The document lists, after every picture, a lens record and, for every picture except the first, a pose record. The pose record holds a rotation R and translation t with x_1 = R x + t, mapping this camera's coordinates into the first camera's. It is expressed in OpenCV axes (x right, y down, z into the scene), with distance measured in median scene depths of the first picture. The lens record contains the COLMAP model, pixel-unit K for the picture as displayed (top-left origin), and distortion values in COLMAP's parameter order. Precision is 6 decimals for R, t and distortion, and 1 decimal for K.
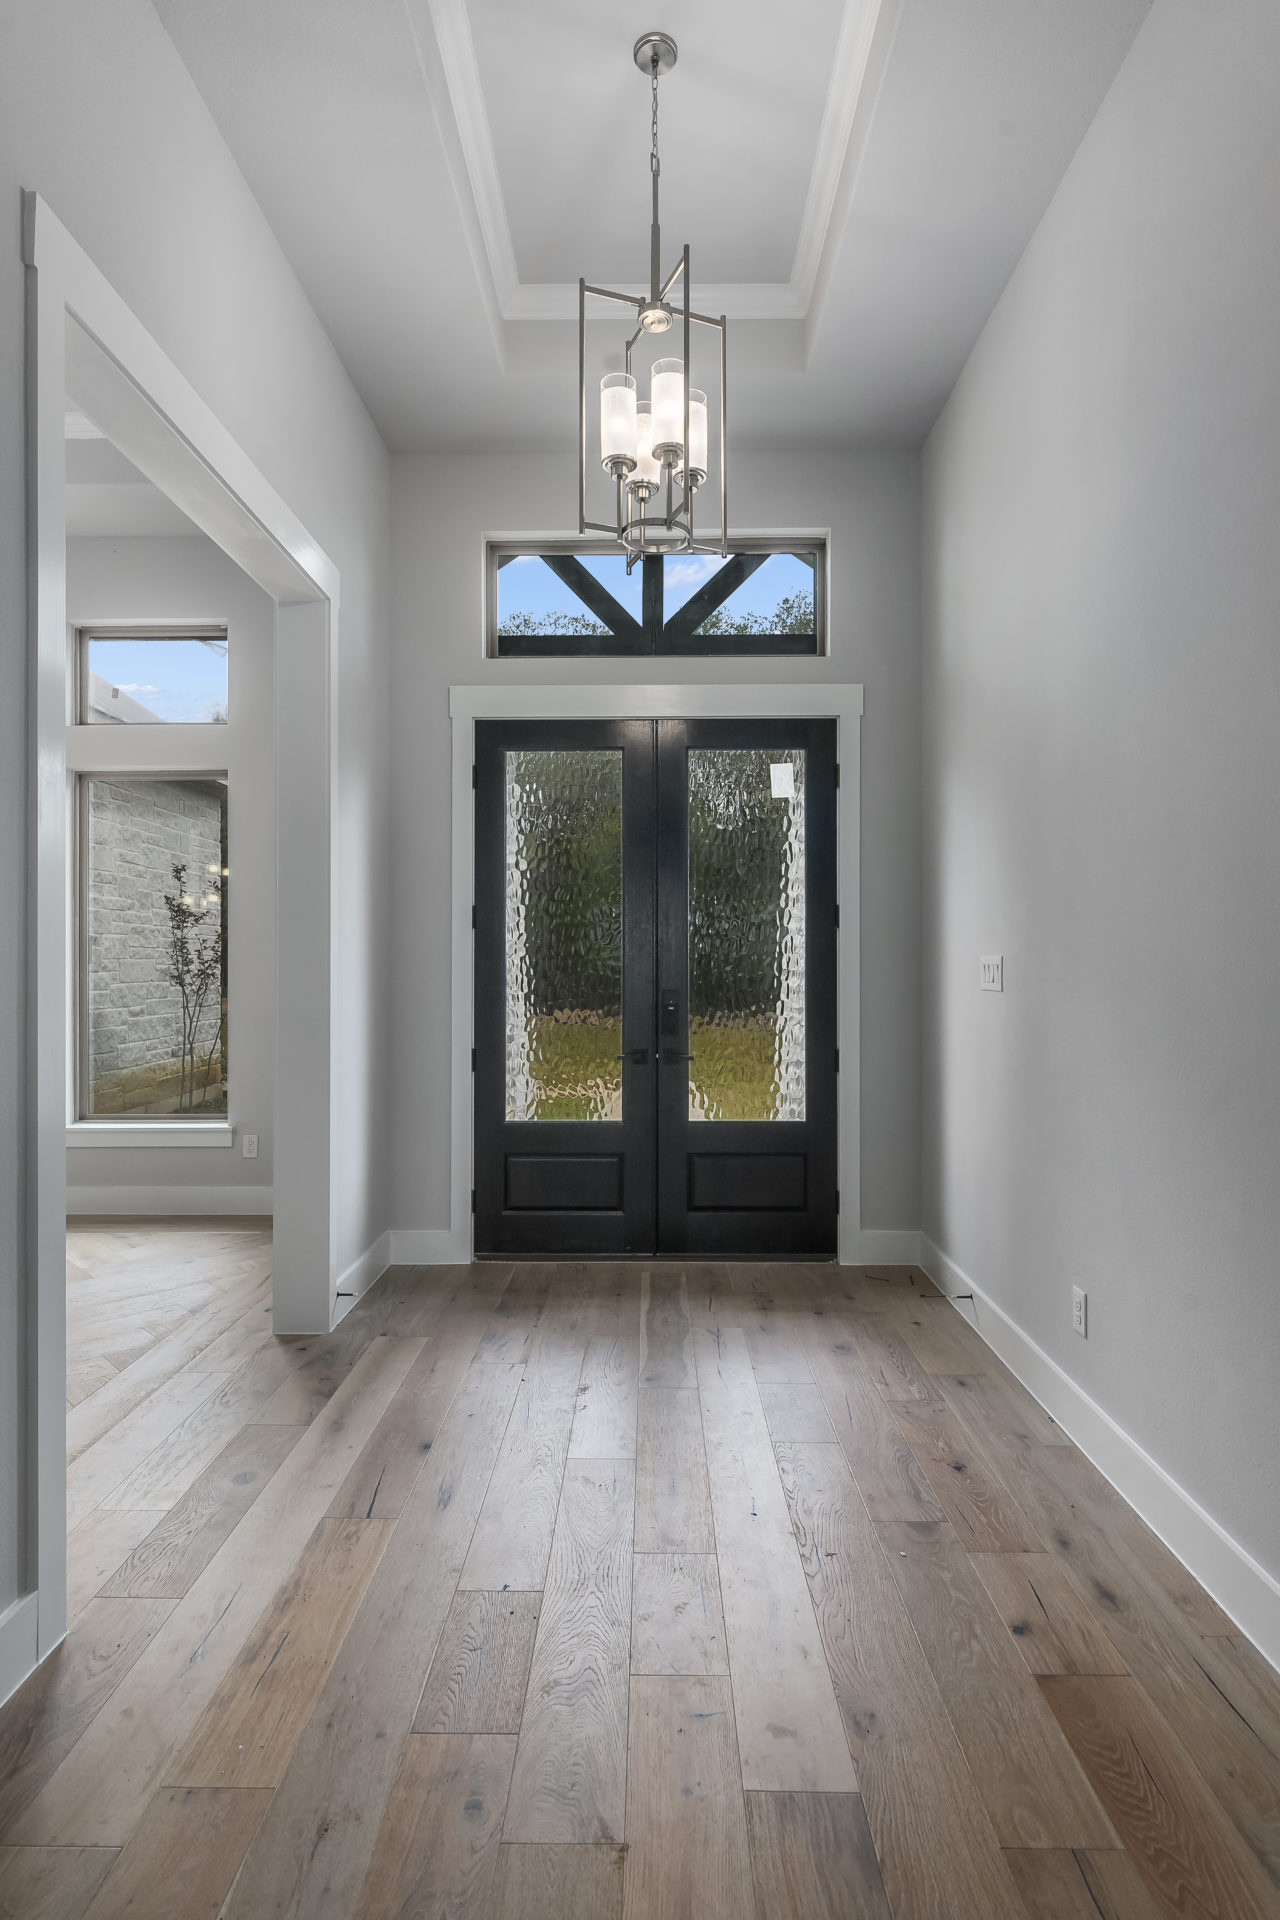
lens RADIAL K [[1010.2, 0, 637.9], [0, 1010.2, 966.3], [0, 0, 1]] dist [-0.000029, -0.003099]
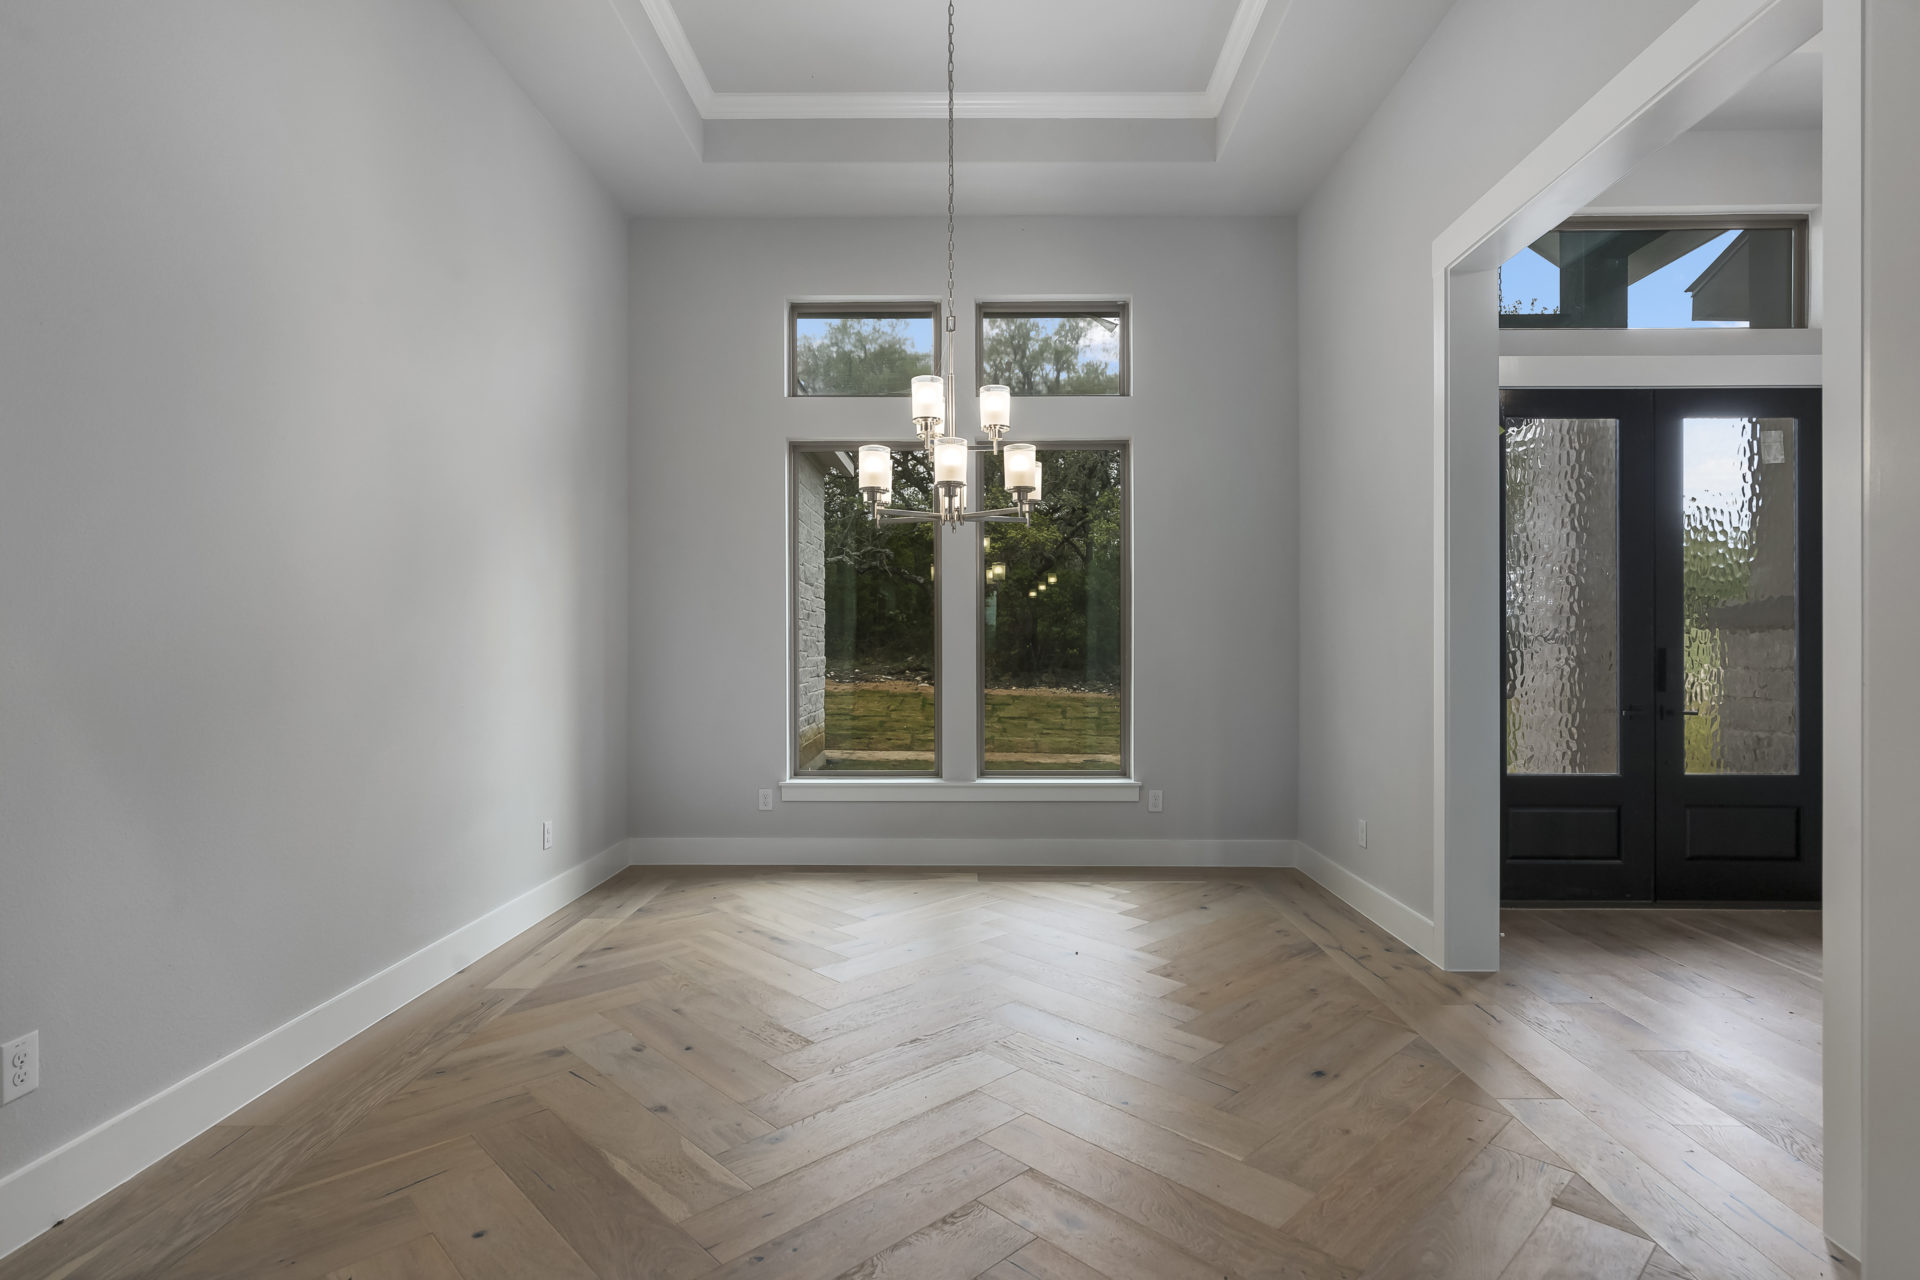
lens RADIAL K [[970.8, 0, 959.9], [0, 970.8, 643.5], [0, 0, 1]] dist [-0.001412, 0.001288]
pose [[0.999968, -0.003779, -0.006995, -0.694508], [0.003889, 0.999867, 0.015844, -0.001790], [0.006935, -0.015871, 0.999850, -0.009715]]
